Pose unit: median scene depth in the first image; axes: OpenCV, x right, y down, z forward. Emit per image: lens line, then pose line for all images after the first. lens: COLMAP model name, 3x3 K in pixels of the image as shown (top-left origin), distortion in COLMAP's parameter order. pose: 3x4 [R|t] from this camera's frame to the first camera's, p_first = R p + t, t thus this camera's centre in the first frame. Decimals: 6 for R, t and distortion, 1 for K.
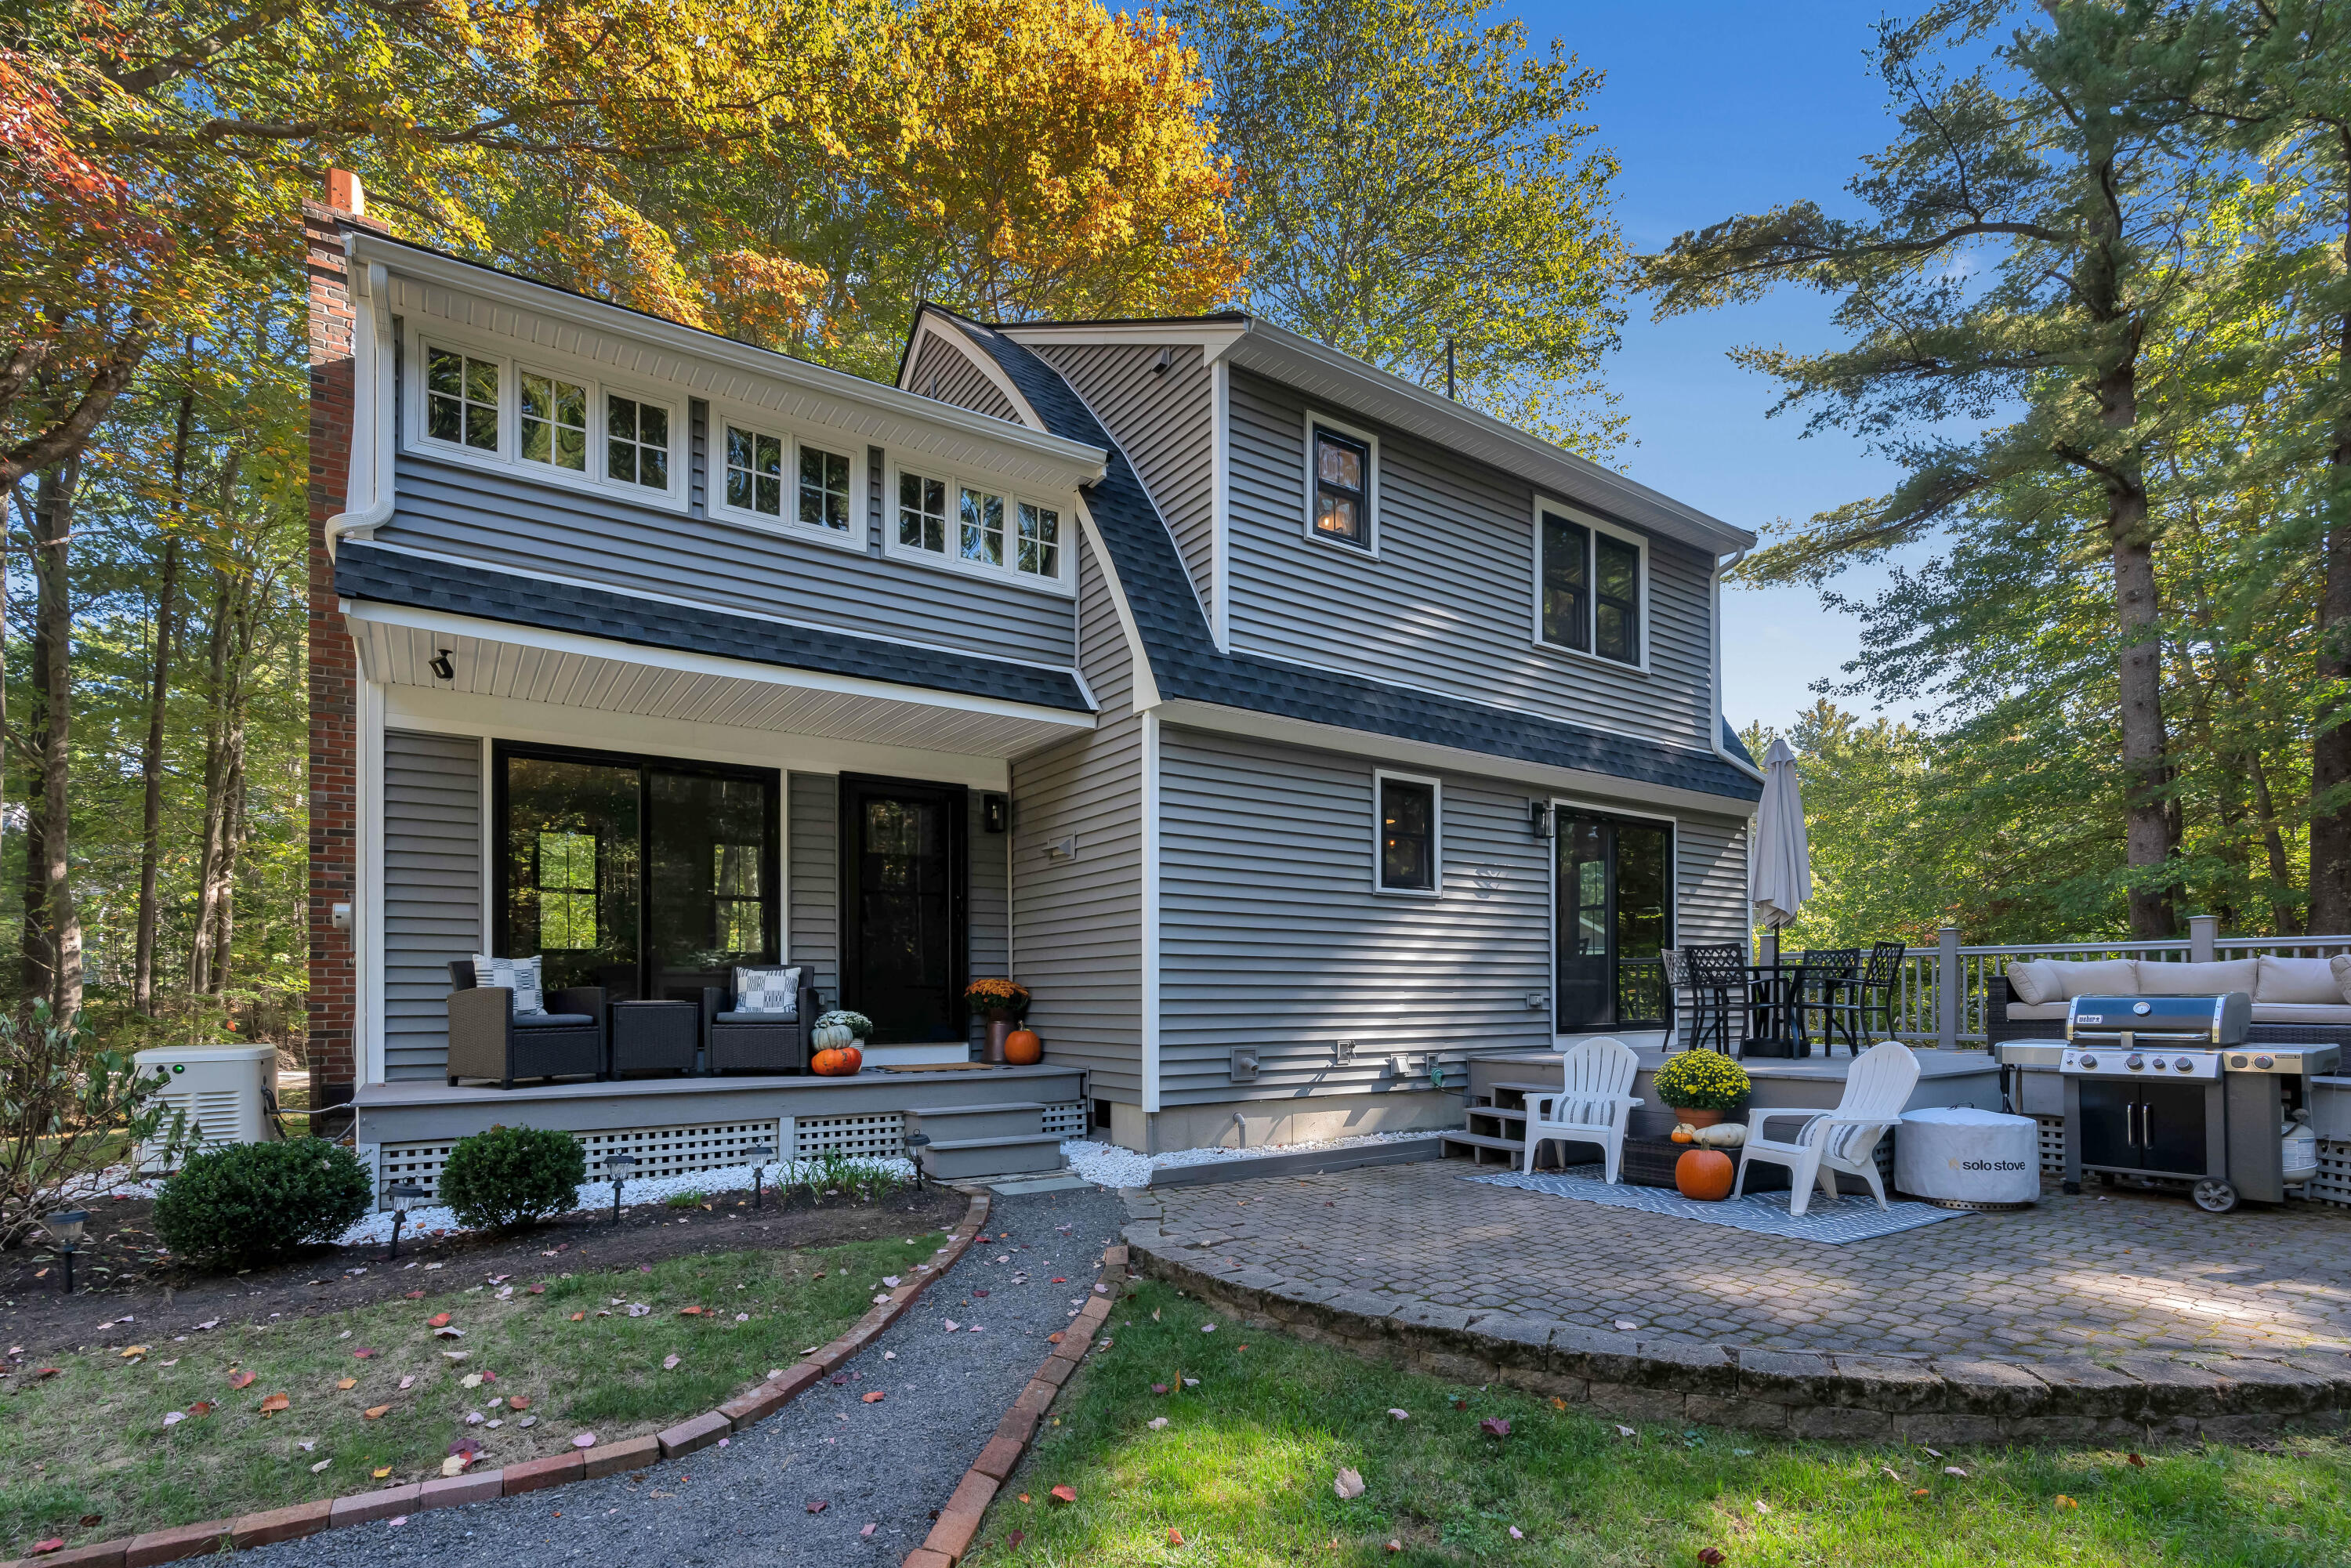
lens RADIAL K [[1119.5, 0, 1183.7], [0, 1119.5, 997.8], [0, 0, 1]] dist [-0.013774, 0.000515]
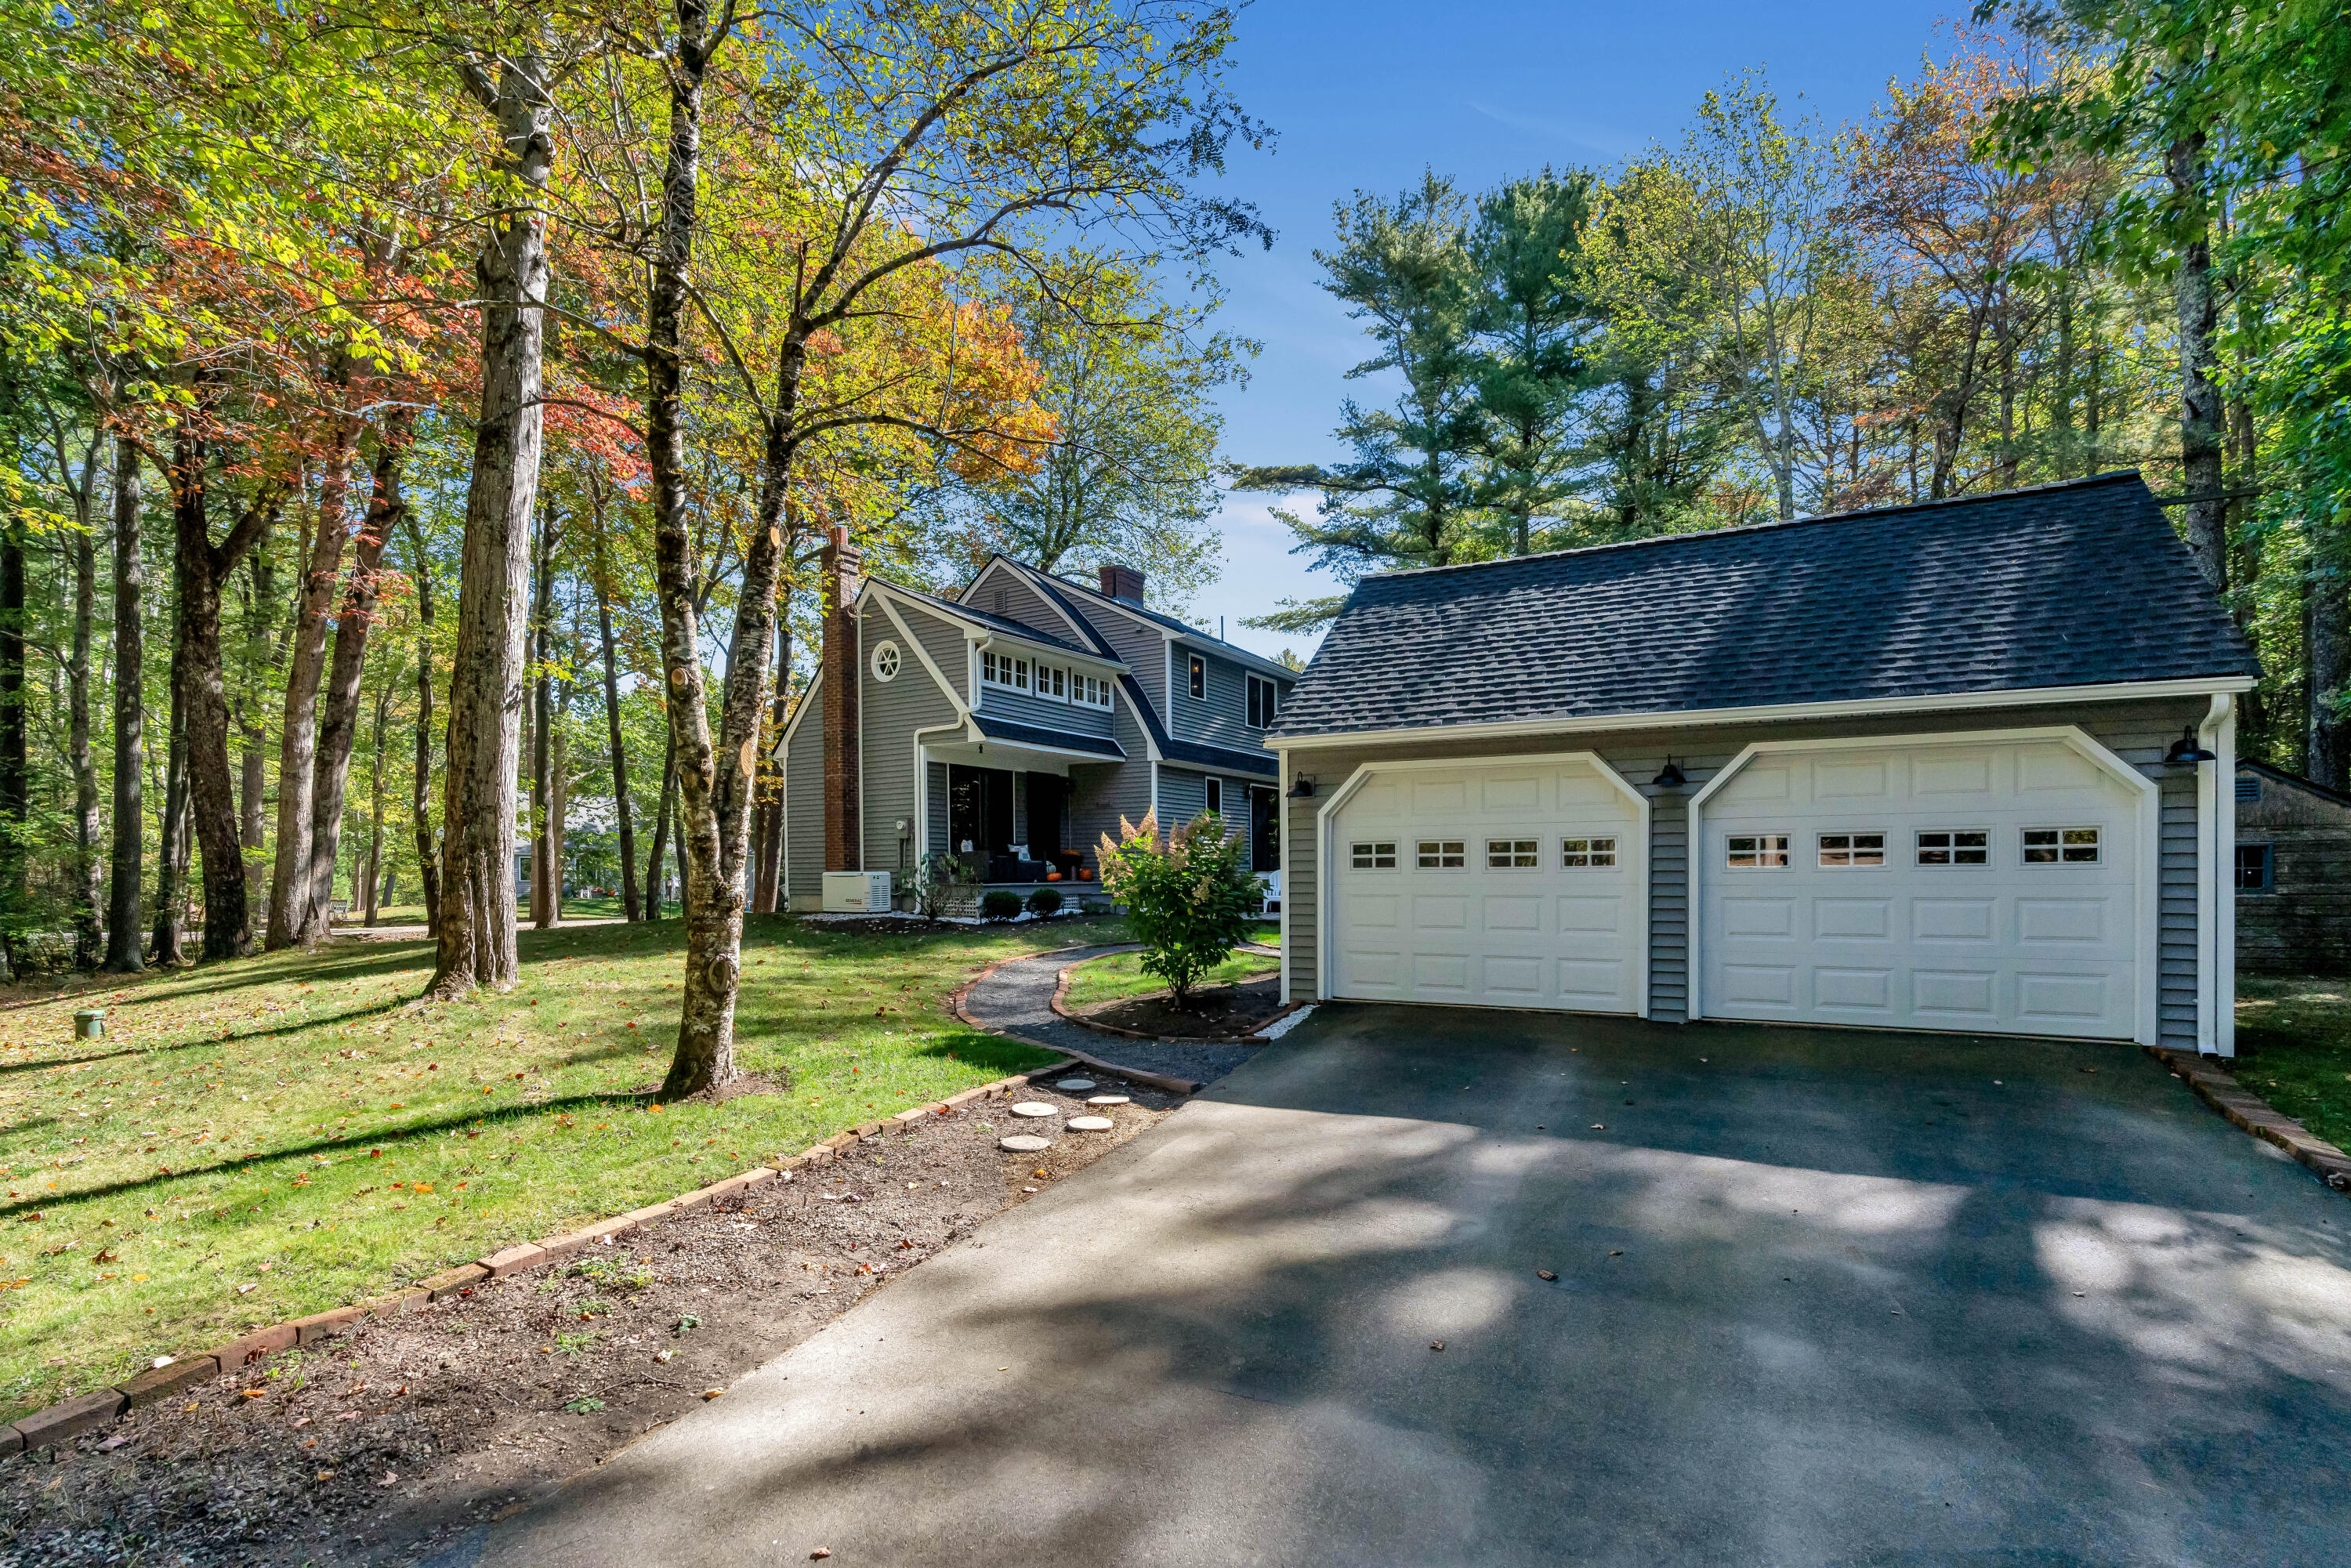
lens RADIAL K [[1089.0, 0, 1175.7], [0, 1089.0, 869.4], [0, 0, 1]] dist [-0.000034, -0.000005]
pose [[0.907994, -0.000558, 0.418982, -1.096071], [0.001184, 0.999999, -0.001234, 0.036361], [-0.418981, 0.001617, 0.907994, -1.536287]]
